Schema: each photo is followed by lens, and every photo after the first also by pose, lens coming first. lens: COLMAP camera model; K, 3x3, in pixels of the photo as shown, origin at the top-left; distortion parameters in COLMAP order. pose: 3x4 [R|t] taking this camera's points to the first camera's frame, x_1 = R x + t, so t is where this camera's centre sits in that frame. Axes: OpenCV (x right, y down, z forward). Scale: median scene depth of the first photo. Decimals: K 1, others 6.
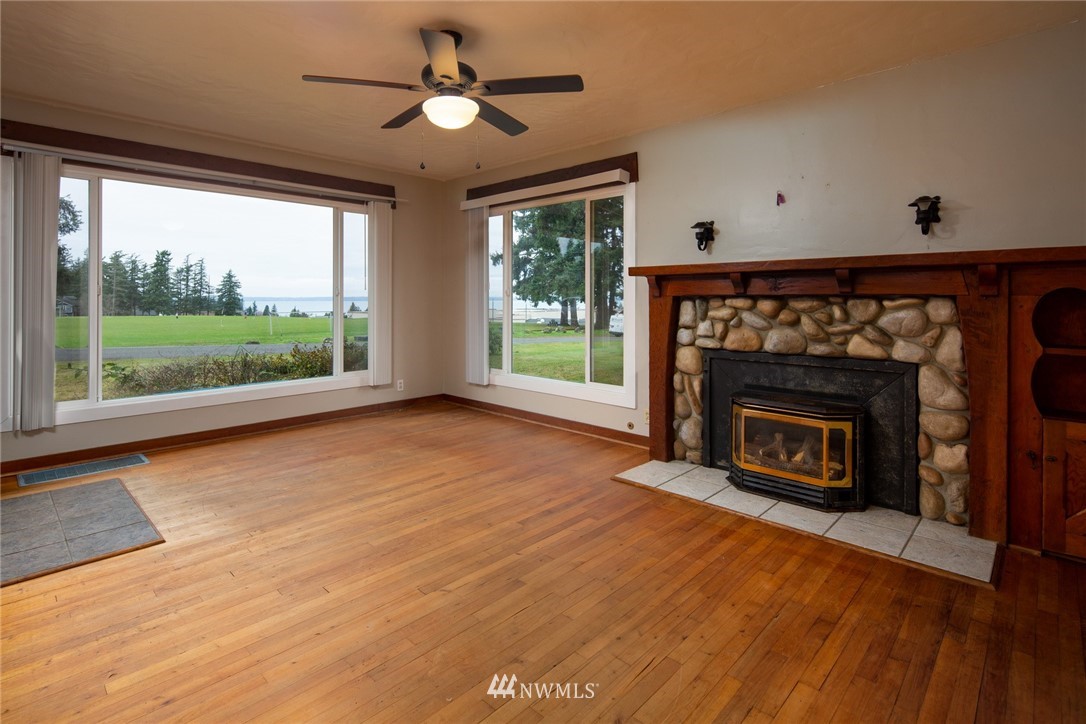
lens RADIAL K [[533.4, 0, 545.5], [0, 533.4, 343.9], [0, 0, 1]] dist [-0.000835, -0.000971]
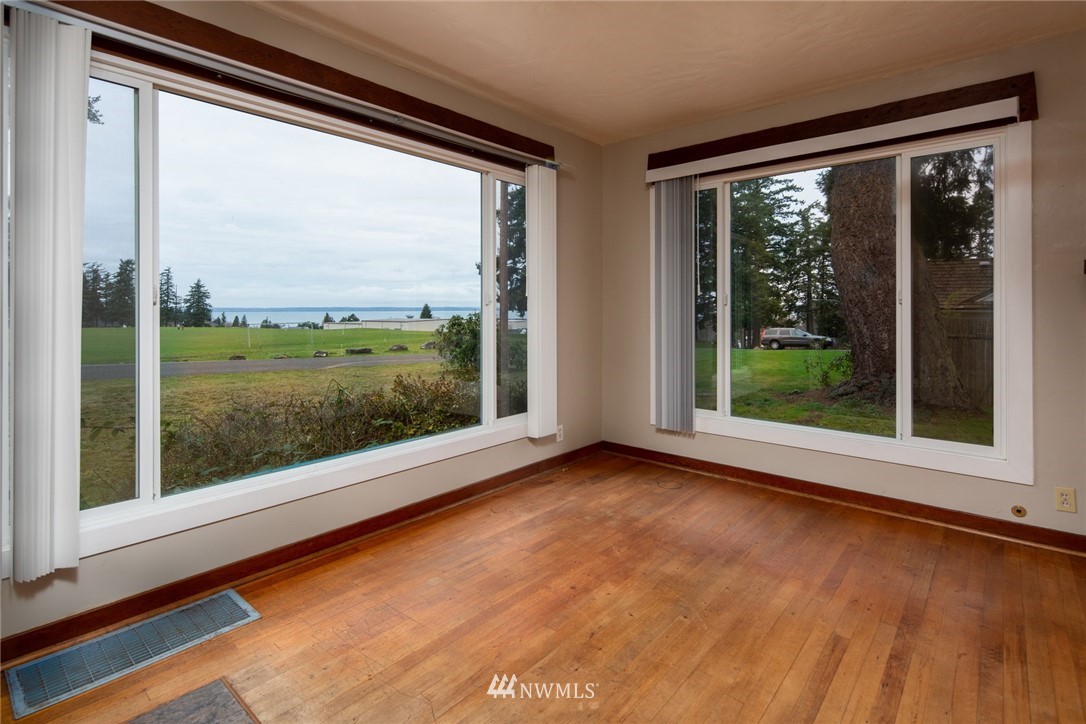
lens RADIAL K [[533.4, 0, 544.9], [0, 533.4, 356.6], [0, 0, 1]] dist [-0.000835, -0.000971]
pose [[0.999087, -0.005193, 0.042413, -0.515963], [0.004995, 0.999976, 0.004776, -0.041655], [-0.042436, -0.004560, 0.999089, 0.489748]]
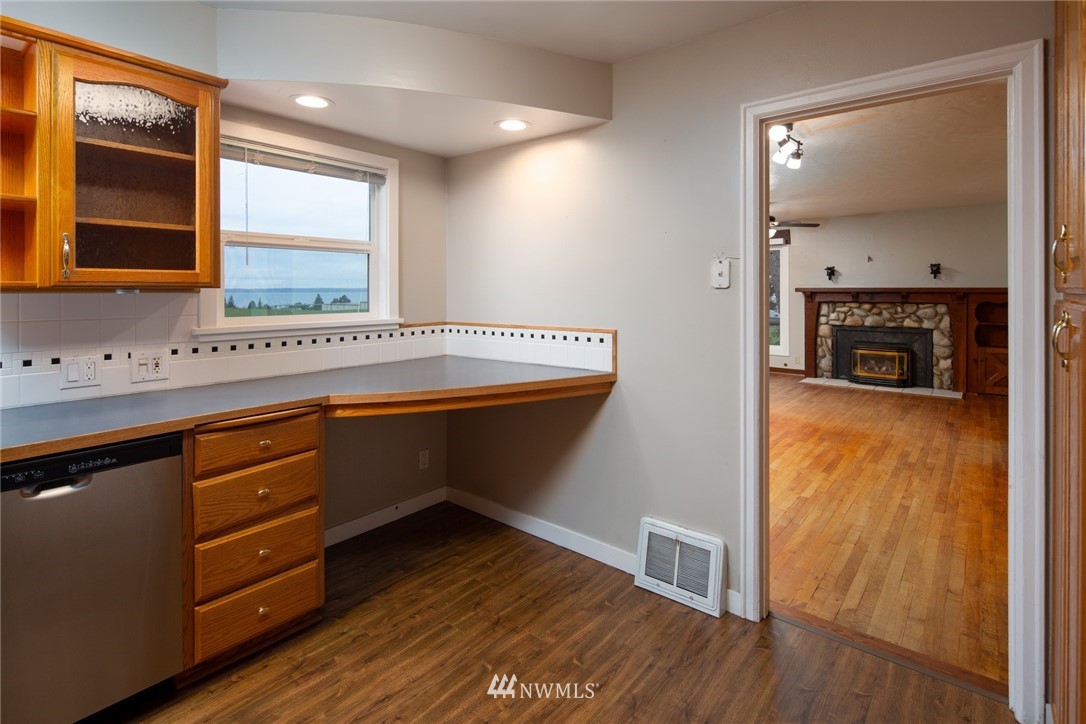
lens RADIAL K [[533.4, 0, 543.3], [0, 533.4, 339.0], [0, 0, 1]] dist [-0.000835, -0.000971]
pose [[0.998158, -0.006158, 0.060361, -1.073273], [0.005724, 0.999957, 0.007363, 0.043814], [-0.060404, -0.007004, 0.998149, -1.172161]]
